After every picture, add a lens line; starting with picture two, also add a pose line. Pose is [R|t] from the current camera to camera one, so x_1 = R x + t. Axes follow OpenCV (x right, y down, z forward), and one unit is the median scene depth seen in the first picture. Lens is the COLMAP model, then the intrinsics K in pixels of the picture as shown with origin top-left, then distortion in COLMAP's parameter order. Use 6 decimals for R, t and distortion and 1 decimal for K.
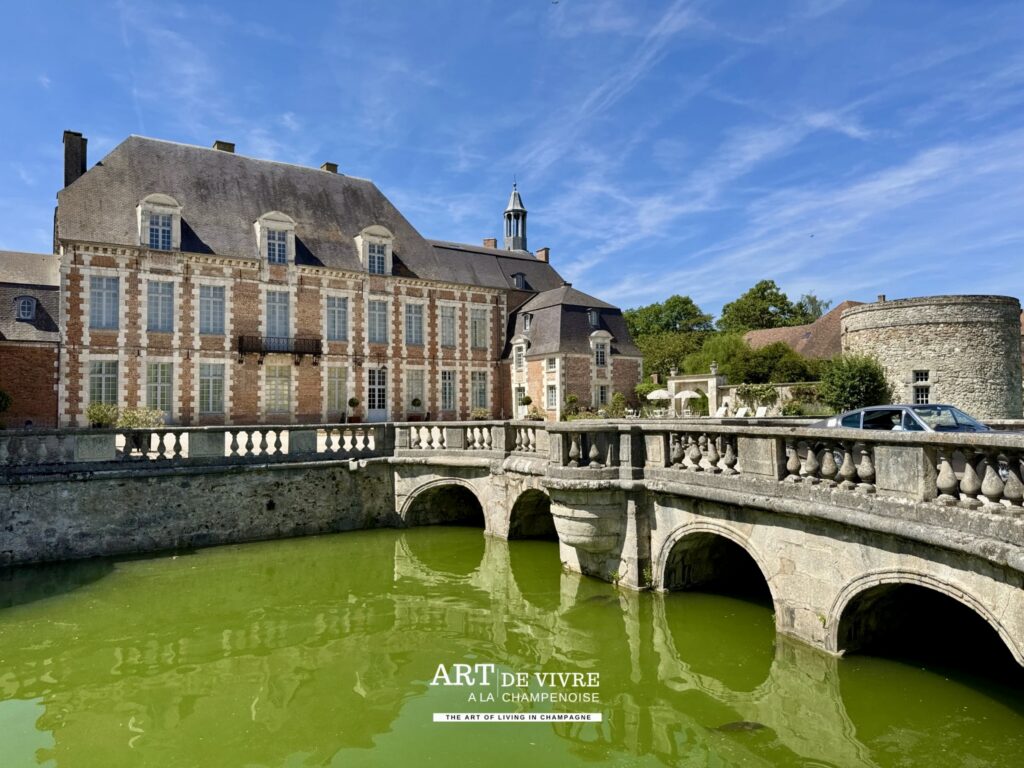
lens RADIAL K [[719.2, 0, 512.0], [0, 719.2, 384.0], [0, 0, 1]] dist [0.161195, -0.305710]
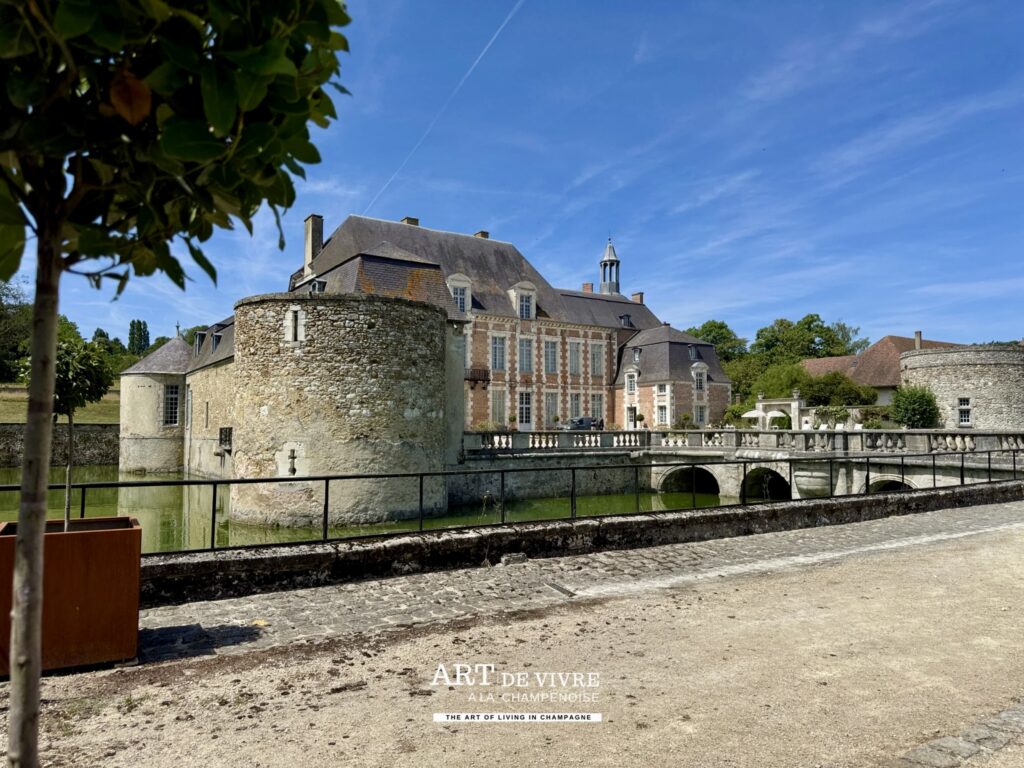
lens RADIAL K [[718.2, 0, 512.0], [0, 718.2, 384.0], [0, 0, 1]] dist [0.158935, -0.260529]
pose [[0.999860, 0.005663, -0.015734, -0.193667], [-0.006032, 0.999705, -0.023526, -0.005031], [0.015596, 0.023617, 0.999599, -0.283542]]
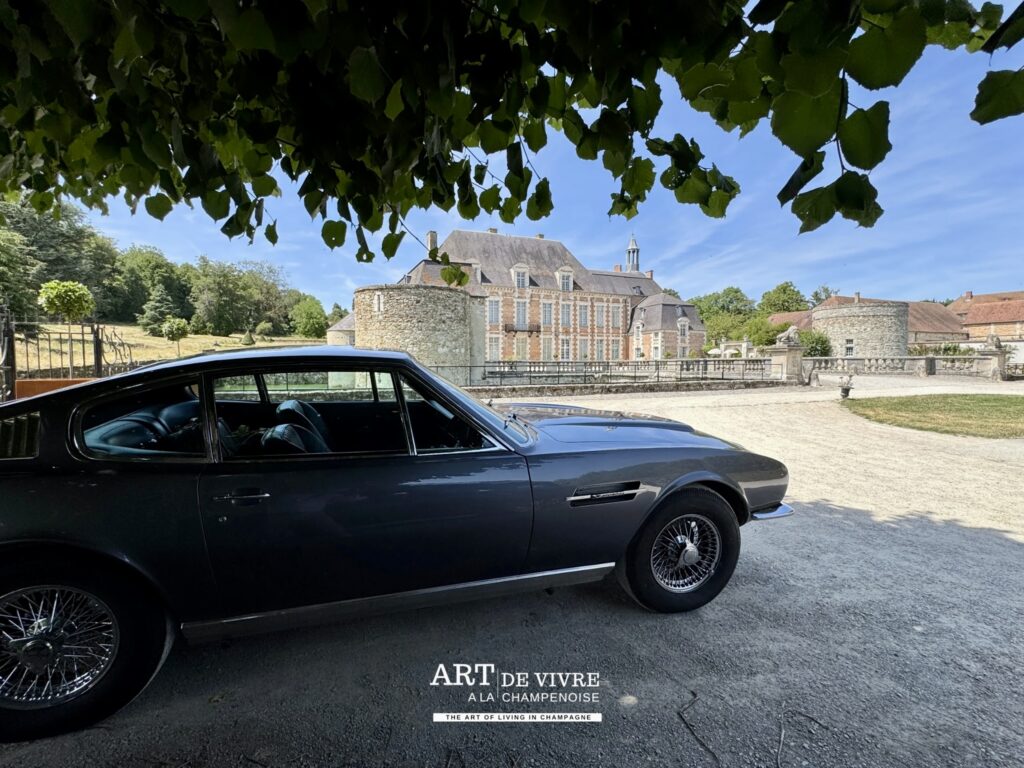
lens RADIAL K [[490.4, 0, 512.0], [0, 490.4, 384.0], [0, 0, 1]] dist [0.000667, -0.000158]
pose [[0.981089, 0.012771, -0.193133, -0.069640], [0.002166, 0.997034, 0.076934, -0.000680], [0.193543, -0.075898, 0.978152, -0.369545]]
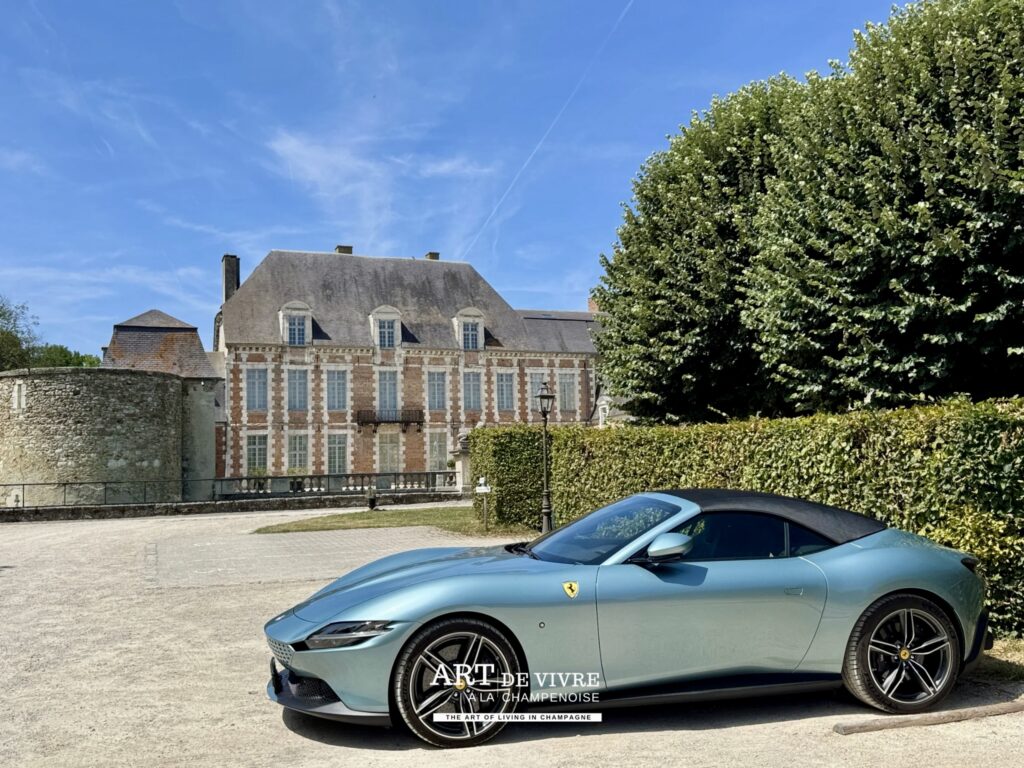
lens RADIAL K [[1020.5, 0, 512.0], [0, 1020.5, 384.0], [0, 0, 1]] dist [0.226981, -0.528067]
pose [[0.974499, -0.039866, -0.220823, 0.233038], [0.027499, 0.997891, -0.058801, -0.001935], [0.222702, 0.051229, 0.973540, -0.552153]]
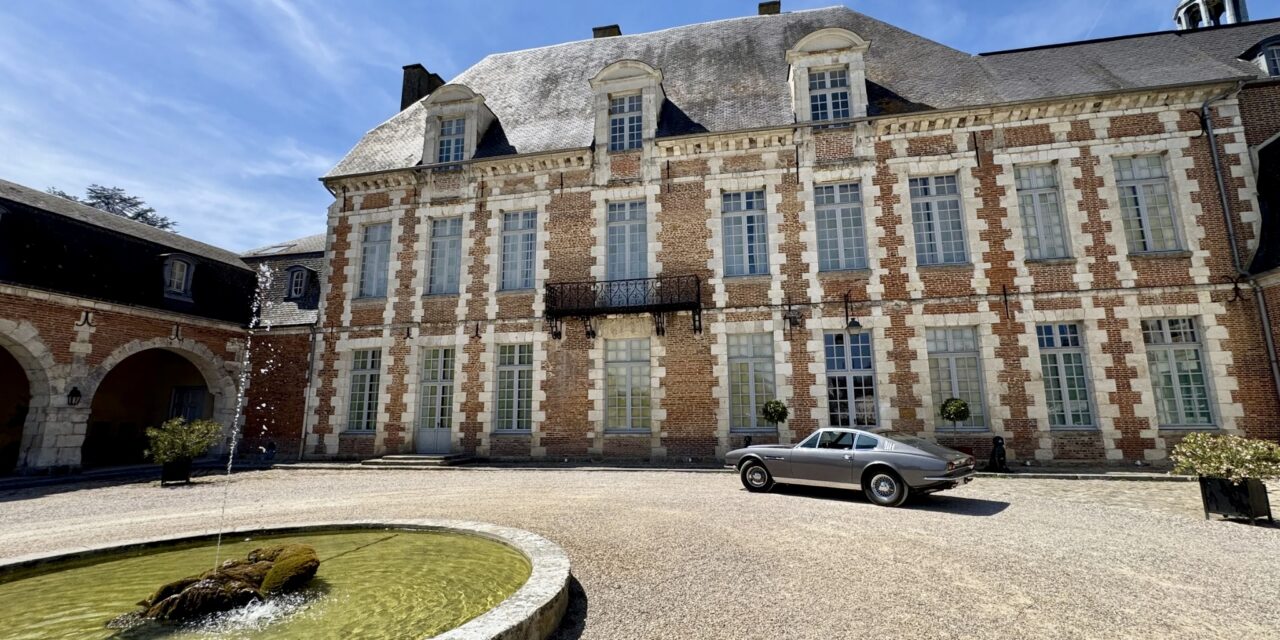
lens RADIAL K [[543.6, 0, 640.0], [0, 543.6, 320.0], [0, 0, 1]] dist [-0.003367, -0.000091]
pose [[0.697939, -0.124751, -0.705208, -0.044252], [0.029198, 0.988849, -0.146030, 0.016550], [0.715561, 0.081329, 0.693799, 0.701438]]
